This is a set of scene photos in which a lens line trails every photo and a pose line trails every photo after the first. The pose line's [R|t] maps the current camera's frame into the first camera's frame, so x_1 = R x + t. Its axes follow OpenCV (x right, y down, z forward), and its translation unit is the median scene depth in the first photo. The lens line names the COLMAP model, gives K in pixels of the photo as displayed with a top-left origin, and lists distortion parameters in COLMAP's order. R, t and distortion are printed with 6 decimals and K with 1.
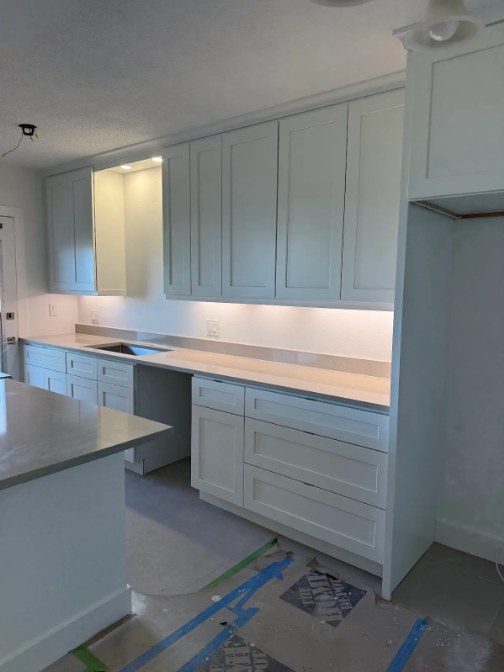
lens RADIAL K [[473.5, 0, 248.7], [0, 473.5, 332.6], [0, 0, 1]] dist [0.036926, -0.035897]
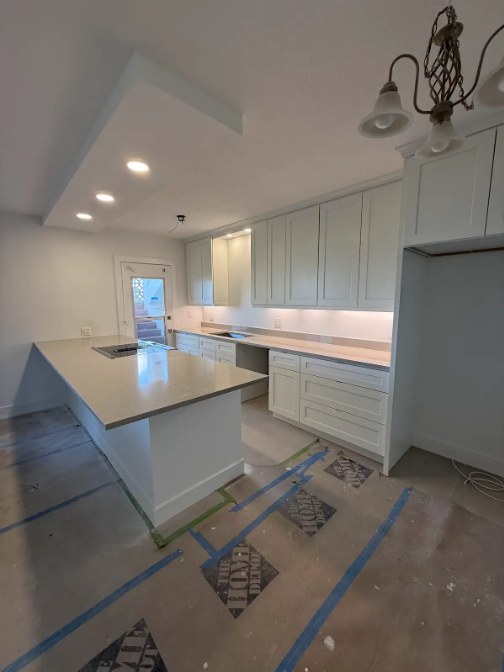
lens RADIAL K [[266.4, 0, 251.8], [0, 266.4, 335.0], [0, 0, 1]] dist [-0.000131, 0.000244]
pose [[0.991982, -0.000441, -0.126376, -0.067895], [0.004361, 0.999518, 0.030739, 0.004556], [0.126301, -0.031044, 0.991506, -0.022817]]
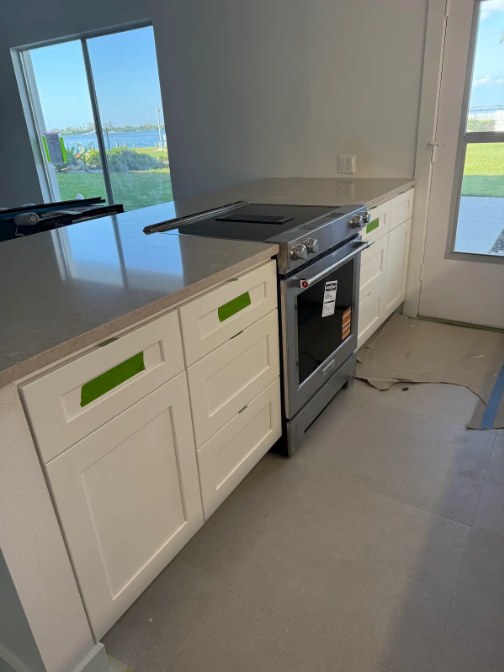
lens RADIAL K [[473.5, 0, 242.0], [0, 473.5, 337.8], [0, 0, 1]] dist [0.036926, -0.035897]
pose [[0.115109, 0.391593, -0.912910, 0.081043], [-0.046835, 0.920136, 0.388787, -0.028922], [0.992248, -0.001997, 0.124256, 0.924186]]
